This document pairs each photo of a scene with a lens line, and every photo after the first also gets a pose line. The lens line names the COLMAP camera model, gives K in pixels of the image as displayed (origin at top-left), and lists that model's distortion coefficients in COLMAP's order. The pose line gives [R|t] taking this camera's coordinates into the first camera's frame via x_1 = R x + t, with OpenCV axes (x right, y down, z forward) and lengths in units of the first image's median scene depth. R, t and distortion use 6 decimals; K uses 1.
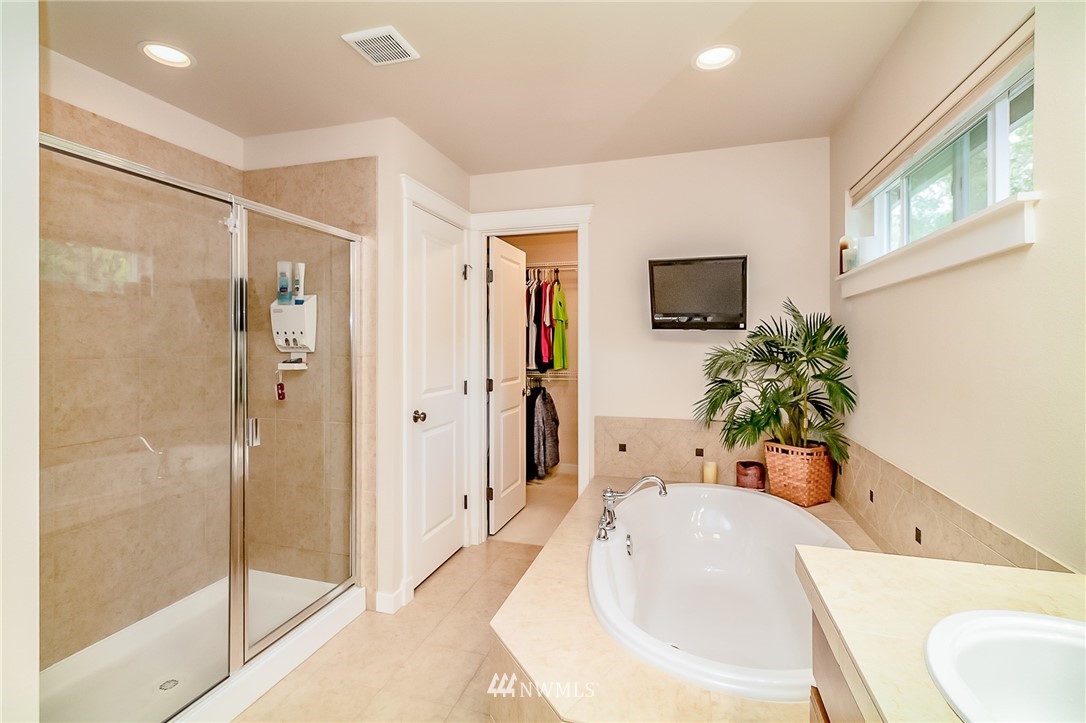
lens RADIAL K [[502.0, 0, 533.7], [0, 502.0, 346.7], [0, 0, 1]] dist [0.002697, -0.000075]
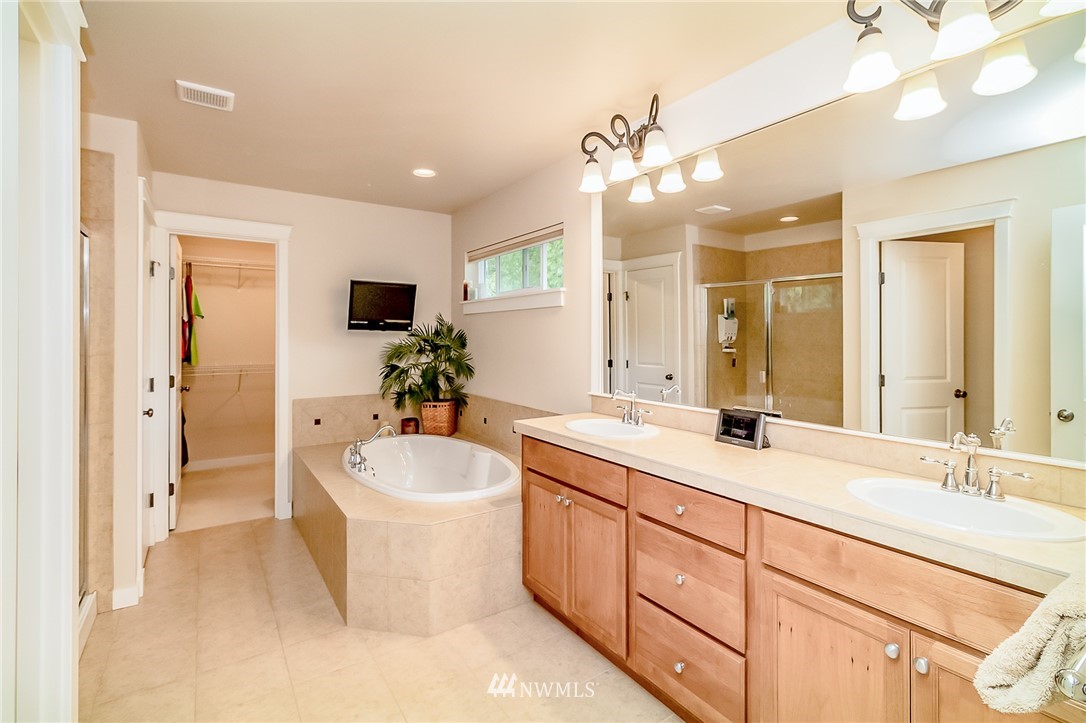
lens RADIAL K [[502.0, 0, 533.7], [0, 502.0, 346.7], [0, 0, 1]] dist [0.002697, -0.000075]
pose [[0.633174, -0.014116, 0.773881, -0.532416], [0.003006, 0.999871, 0.015779, -0.009397], [-0.774003, -0.007665, 0.633135, -0.266937]]
